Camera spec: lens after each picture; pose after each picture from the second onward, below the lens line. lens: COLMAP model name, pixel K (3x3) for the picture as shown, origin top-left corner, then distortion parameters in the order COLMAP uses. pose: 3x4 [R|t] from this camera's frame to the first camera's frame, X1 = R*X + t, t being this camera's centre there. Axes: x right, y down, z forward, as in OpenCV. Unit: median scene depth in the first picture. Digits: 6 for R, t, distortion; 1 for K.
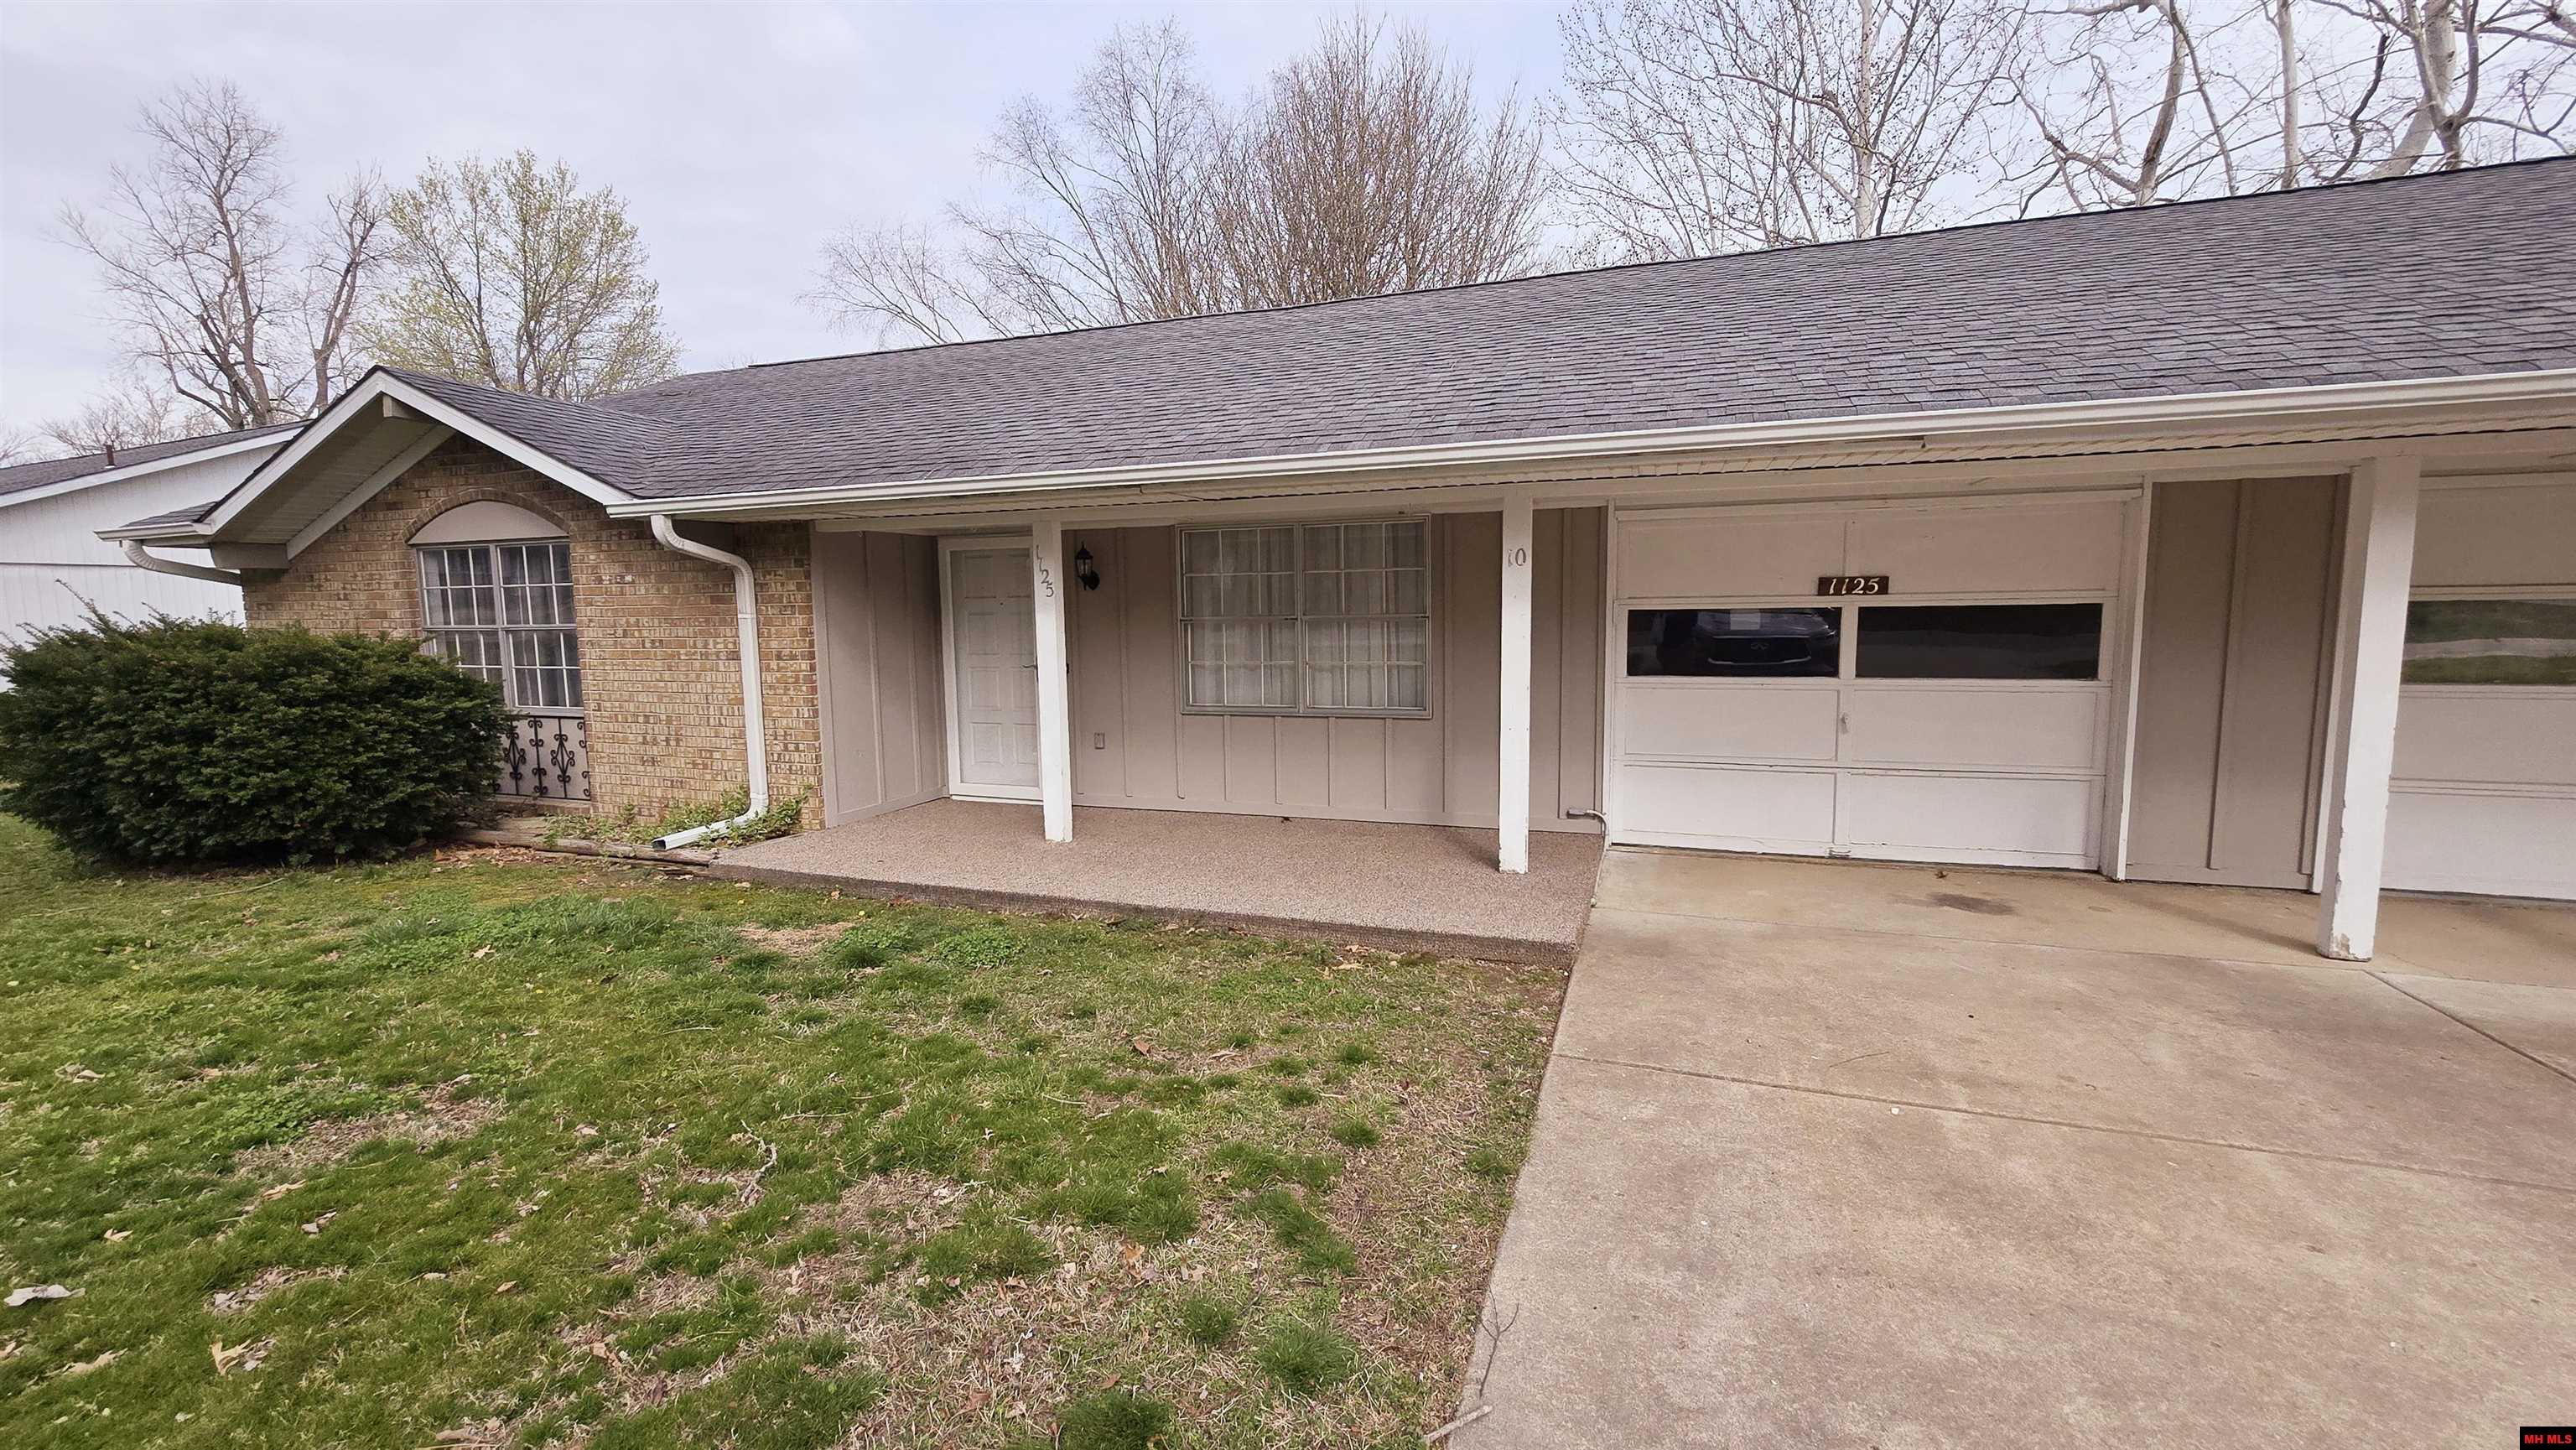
lens RADIAL K [[1053.0, 0, 1298.3], [0, 1053.0, 733.0], [0, 0, 1]] dist [-0.001727, -0.000797]
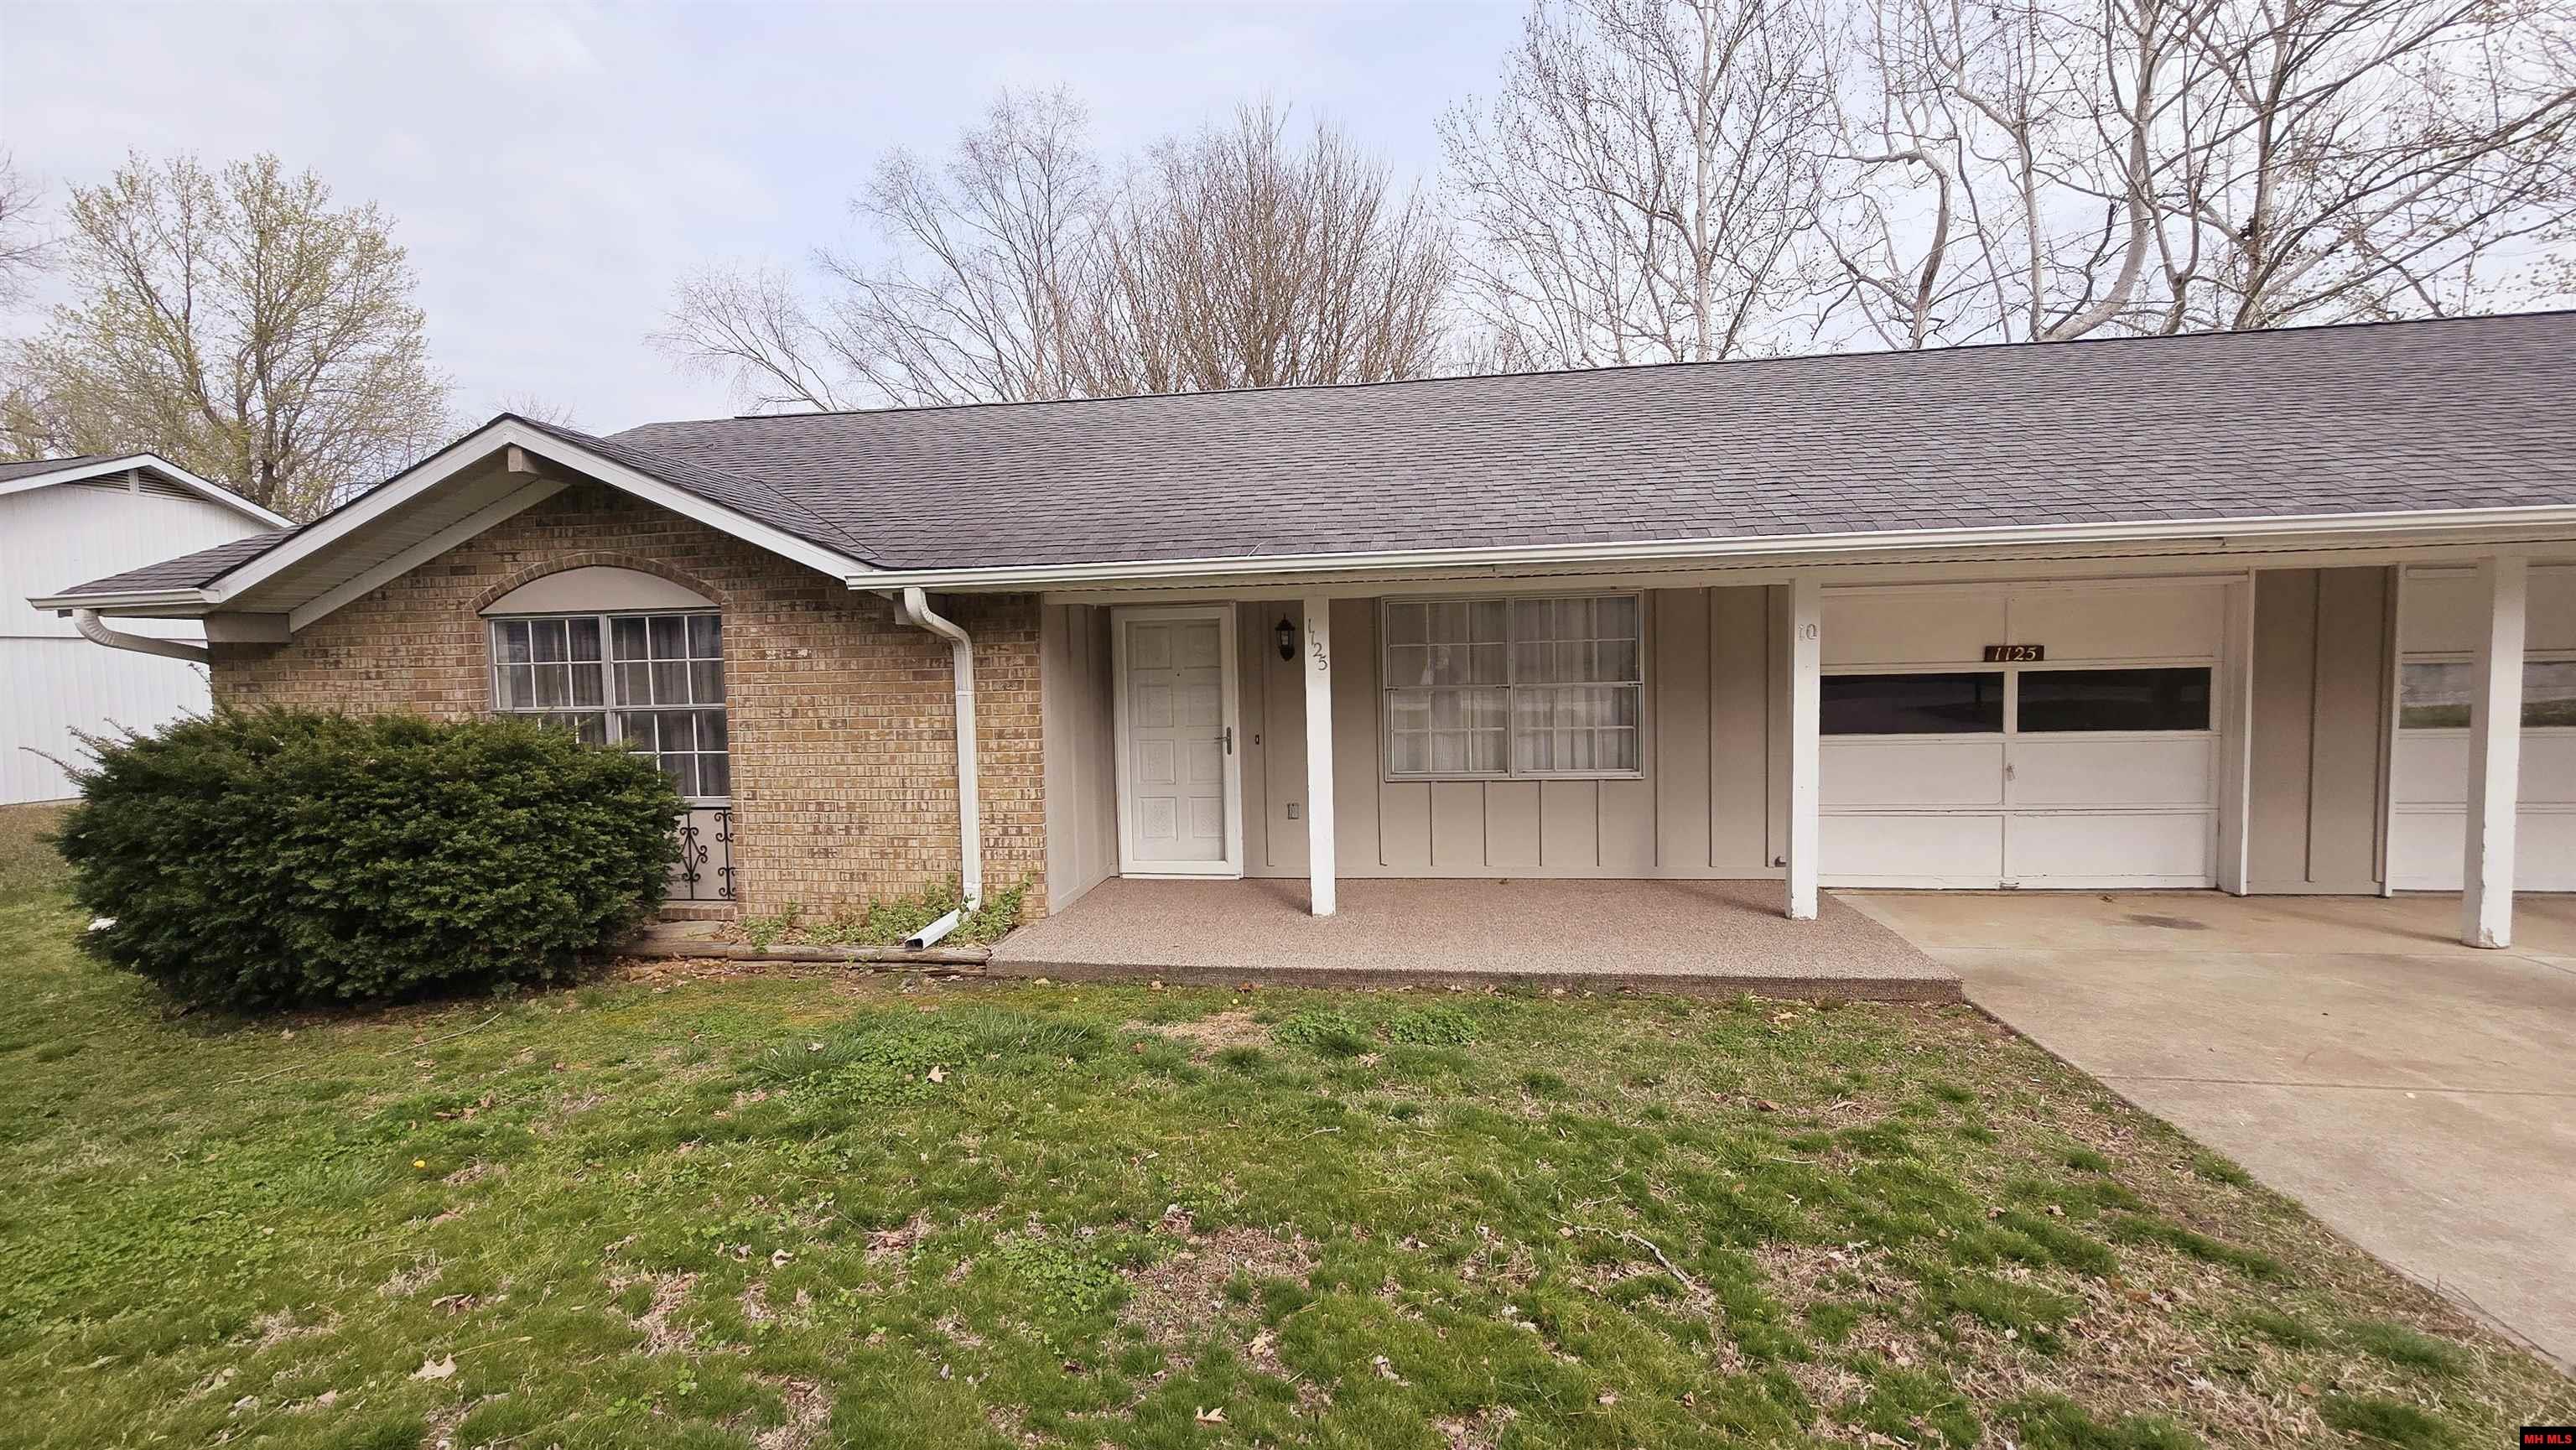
lens RADIAL K [[1053.0, 0, 1298.3], [0, 1053.0, 733.0], [0, 0, 1]] dist [-0.001727, -0.000797]
pose [[0.978520, -0.023408, 0.204817, -0.472247], [0.034110, 0.998222, -0.048878, -0.021549], [-0.203309, 0.054814, 0.977579, 0.027887]]
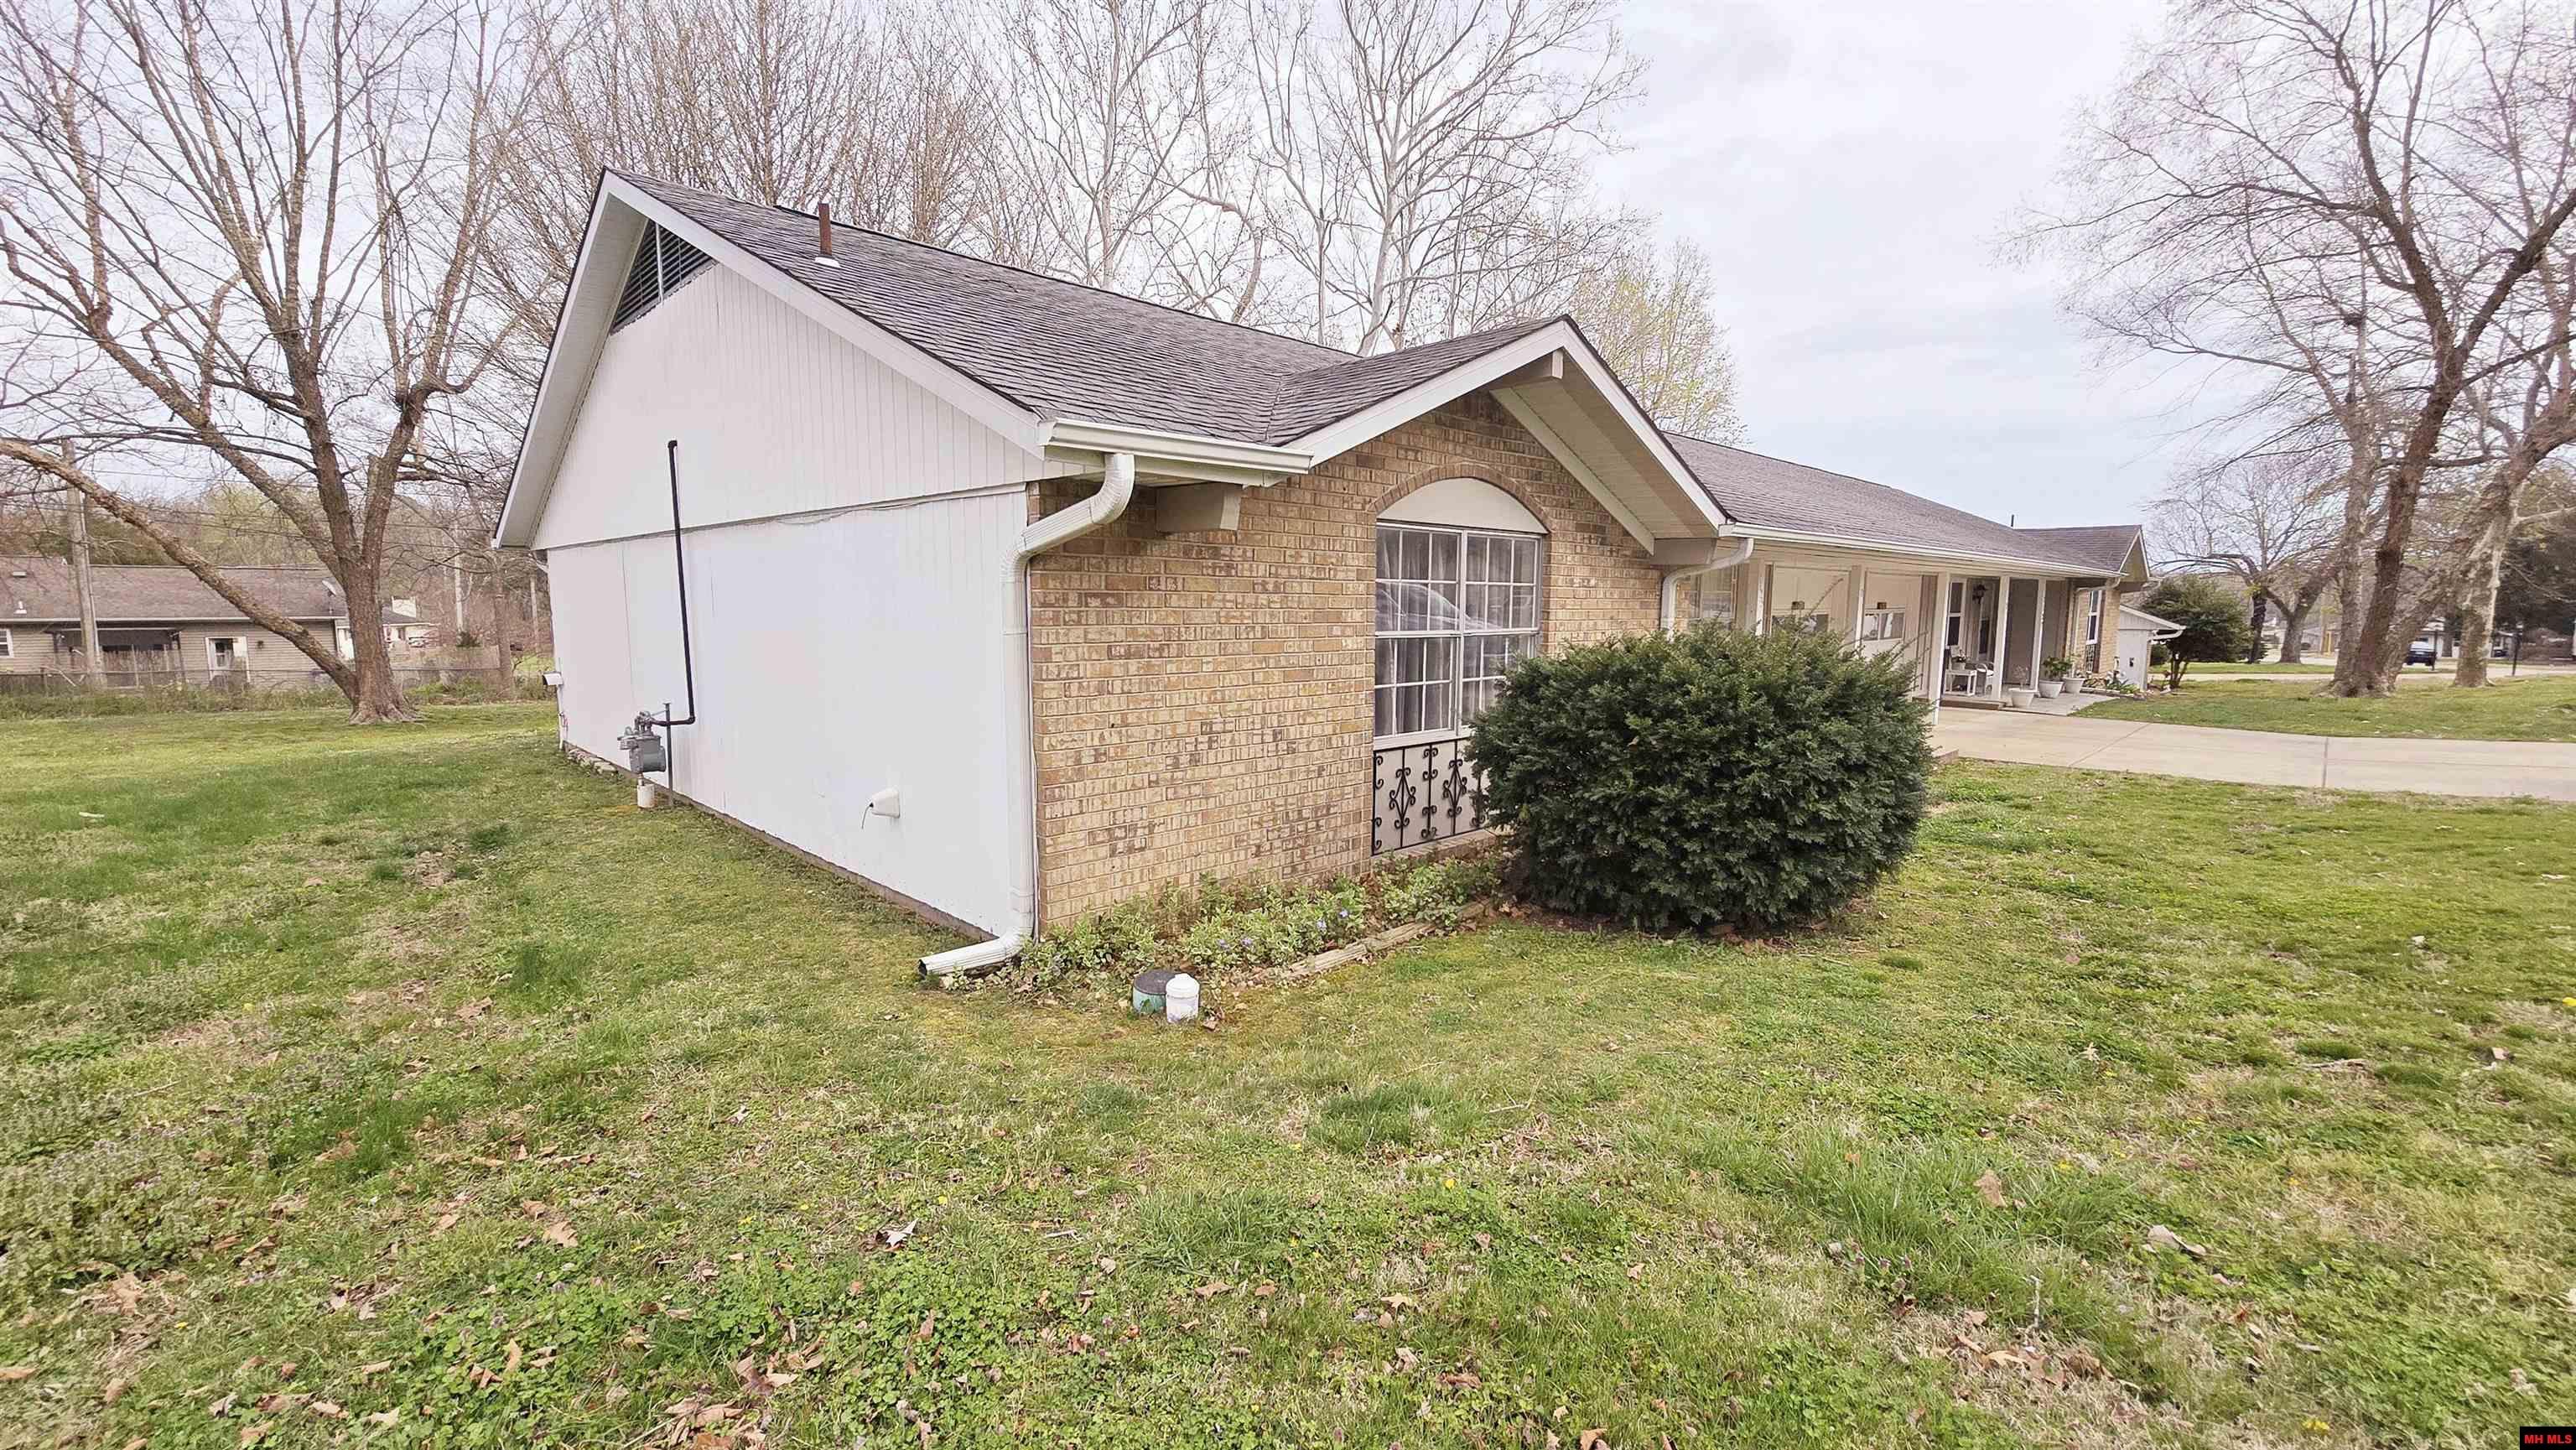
lens RADIAL K [[1053.0, 0, 1298.3], [0, 1053.0, 733.0], [0, 0, 1]] dist [-0.001727, -0.000797]
pose [[0.431149, -0.099181, 0.896813, -1.965714], [0.092827, 0.993542, 0.065252, -0.111097], [-0.897493, 0.055115, 0.437571, 0.955689]]
